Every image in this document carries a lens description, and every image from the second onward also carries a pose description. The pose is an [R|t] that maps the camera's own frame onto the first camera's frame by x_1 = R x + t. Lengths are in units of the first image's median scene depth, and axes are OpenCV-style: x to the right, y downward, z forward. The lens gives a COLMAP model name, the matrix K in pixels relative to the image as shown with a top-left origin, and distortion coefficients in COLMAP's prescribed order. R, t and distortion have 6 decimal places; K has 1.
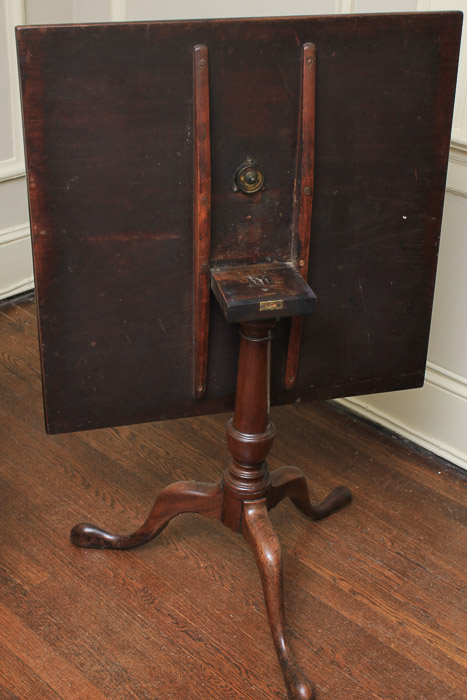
lens RADIAL K [[1080.7, 0, 231.7], [0, 1080.7, 350.0], [0, 0, 1]] dist [-0.055492, 0.000000]
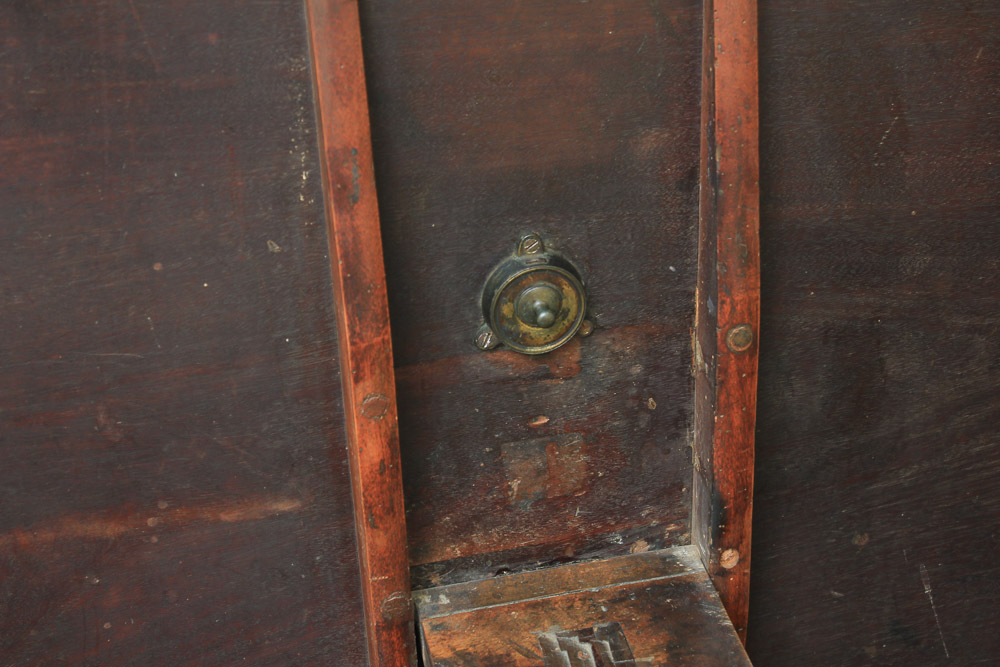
lens RADIAL K [[1983.2, 0, 497.7], [0, 1983.2, 327.6], [0, 0, 1]] dist [0.034181, 0.000000]
pose [[0.997250, -0.033365, -0.066168, 0.041169], [0.037397, 0.997457, 0.060668, -0.184603], [0.063976, -0.062975, 0.995962, 0.475319]]
